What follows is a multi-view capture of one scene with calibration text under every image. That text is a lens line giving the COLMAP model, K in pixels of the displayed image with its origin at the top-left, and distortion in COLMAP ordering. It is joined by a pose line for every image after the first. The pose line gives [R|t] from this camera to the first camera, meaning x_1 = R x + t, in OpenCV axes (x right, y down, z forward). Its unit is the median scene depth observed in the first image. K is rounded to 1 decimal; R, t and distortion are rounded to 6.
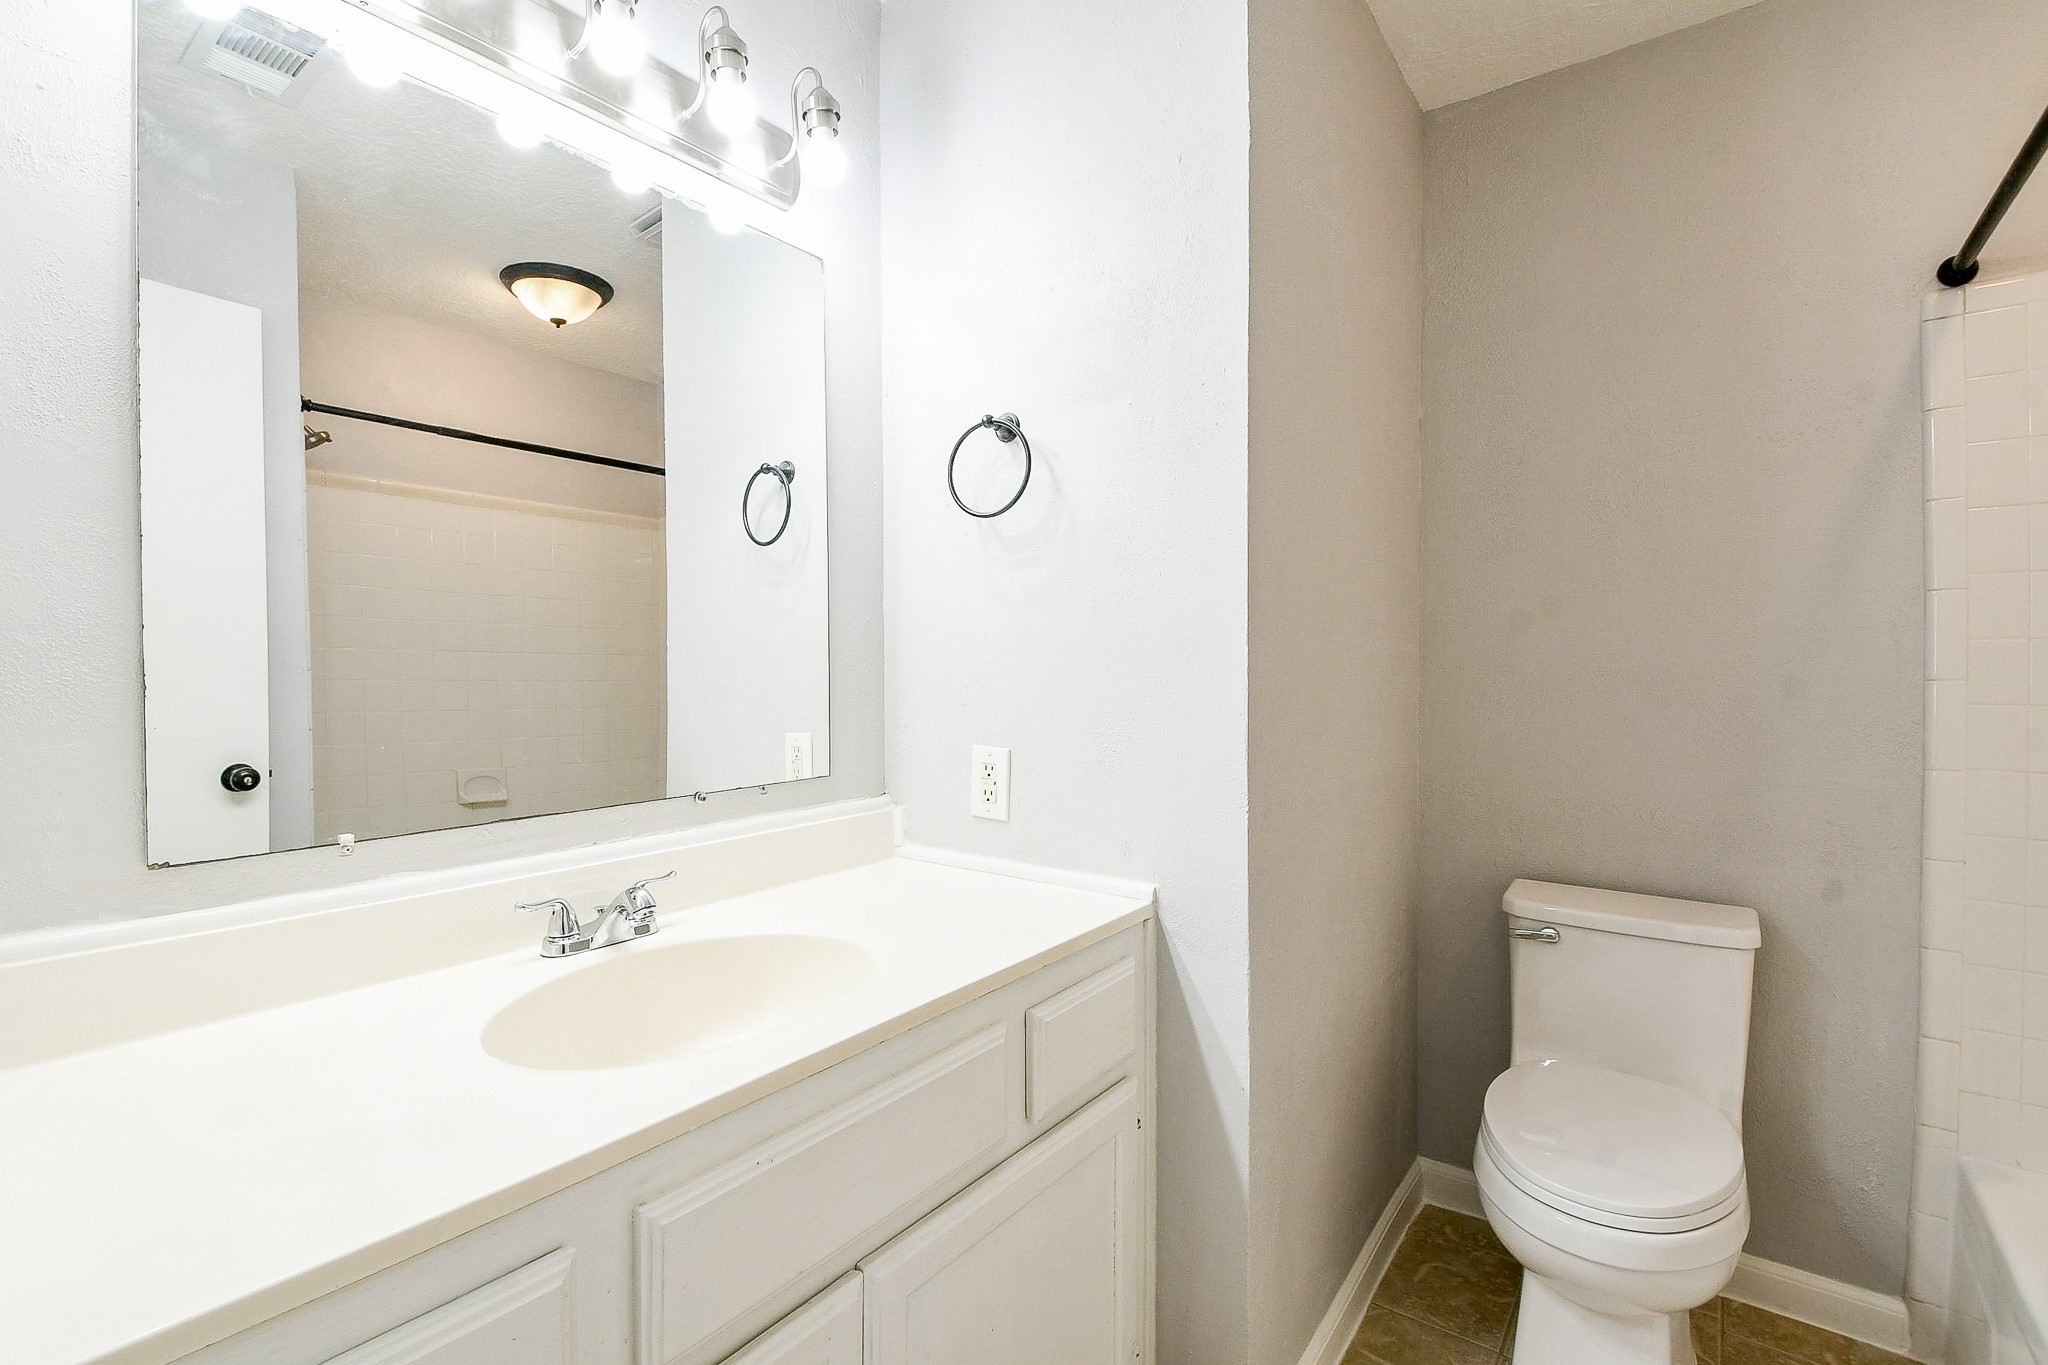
lens RADIAL K [[947.2, 0, 1017.5], [0, 947.2, 661.3], [0, 0, 1]] dist [-0.001838, -0.000667]
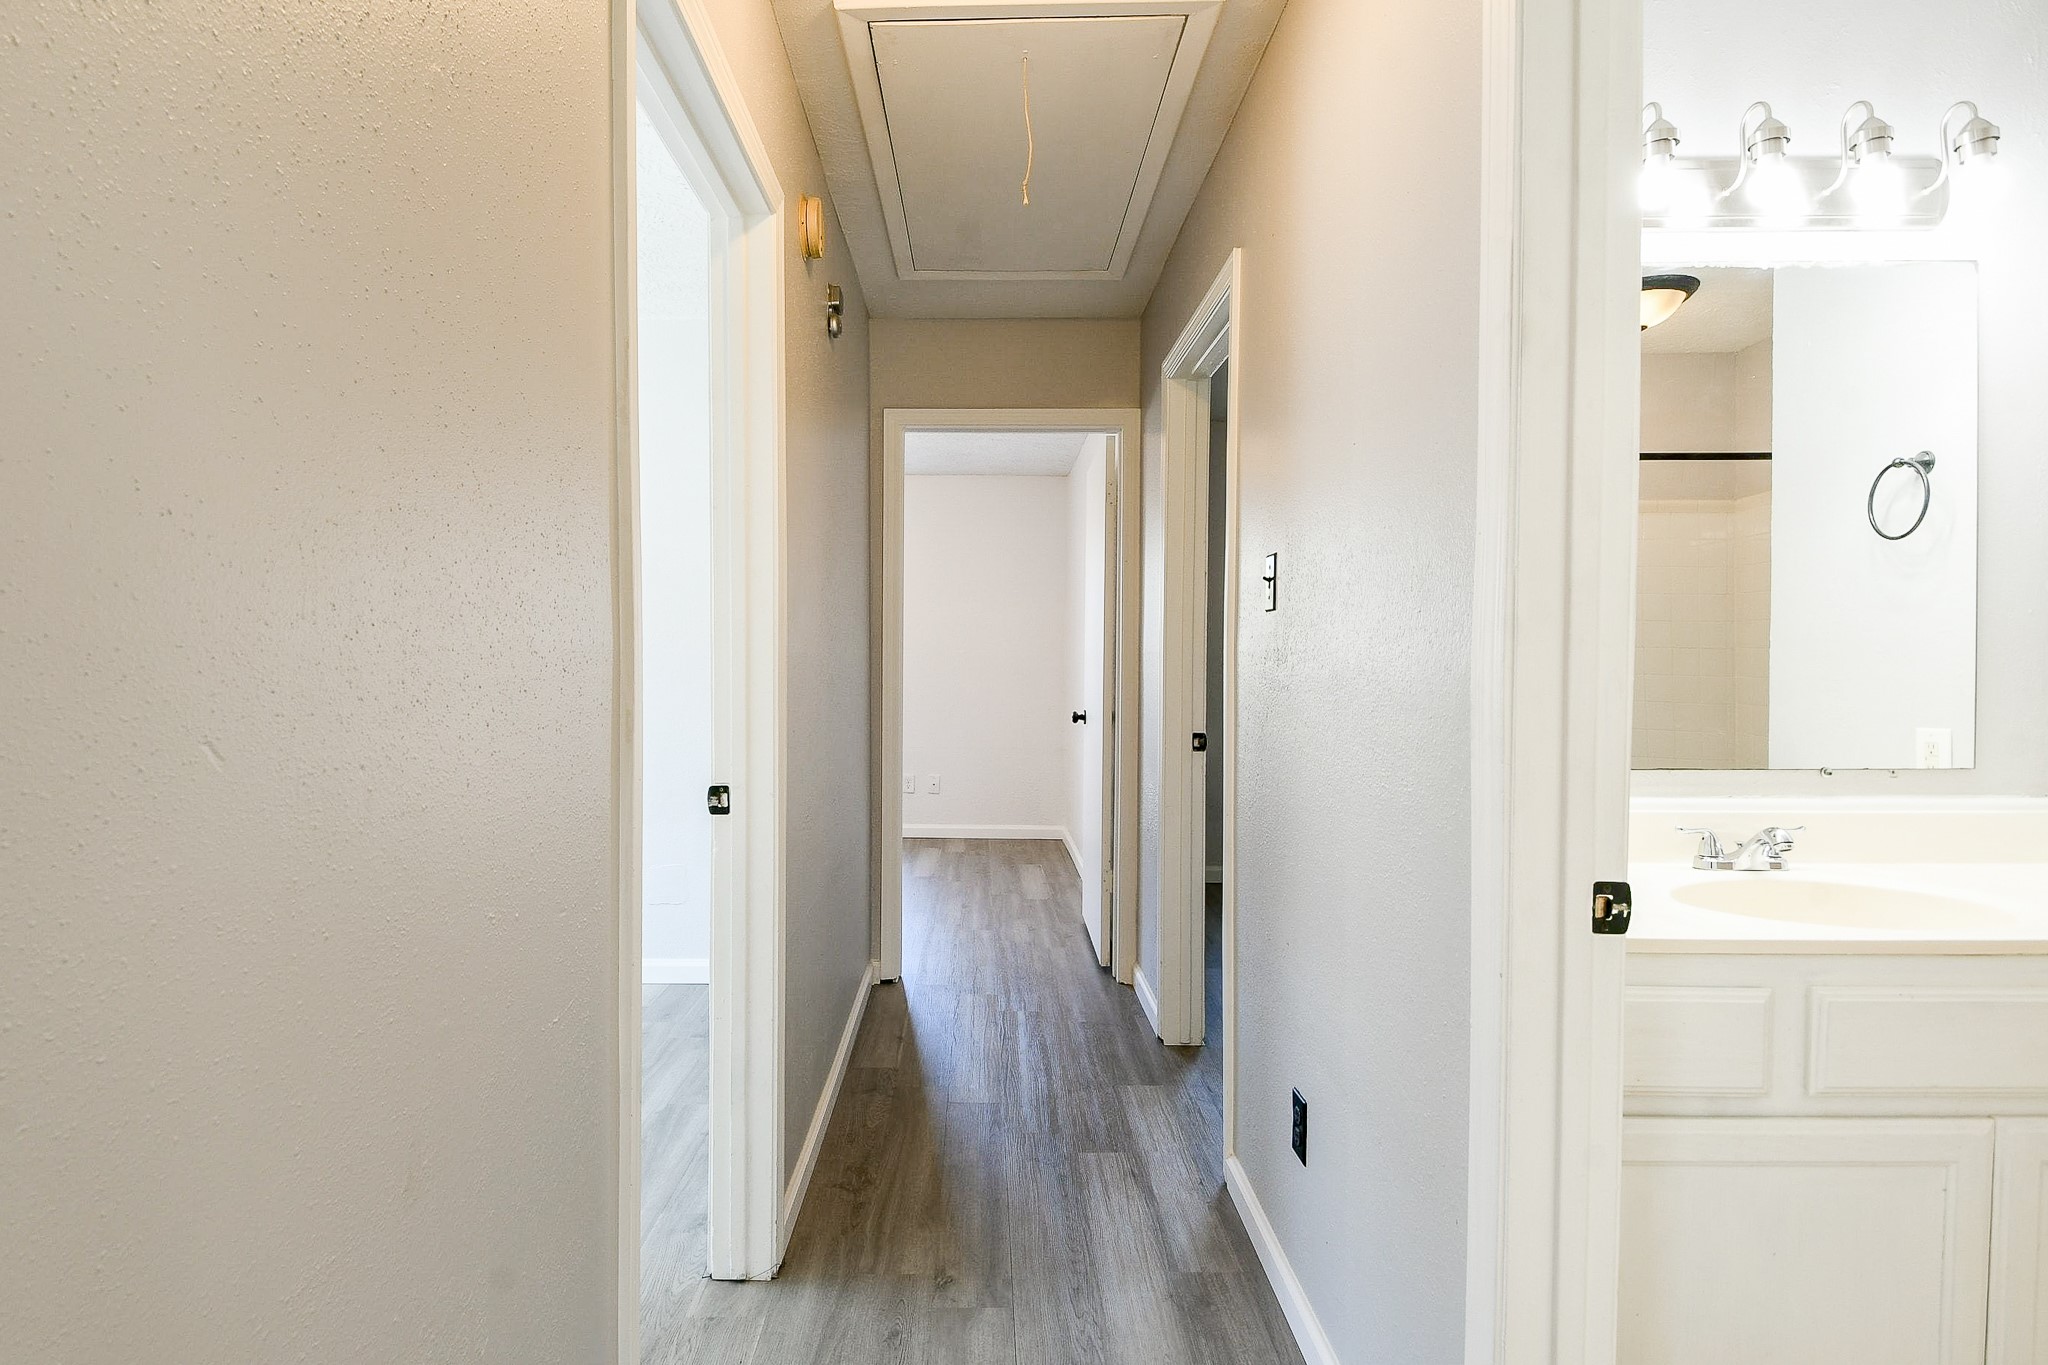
lens RADIAL K [[1084.2, 0, 971.9], [0, 1084.2, 673.0], [0, 0, 1]] dist [-0.003084, -0.002688]
pose [[0.581936, 0.020507, -0.812976, 0.131843], [-0.004981, 0.999753, 0.021653, -0.001376], [0.813219, -0.008552, 0.581894, -0.628399]]
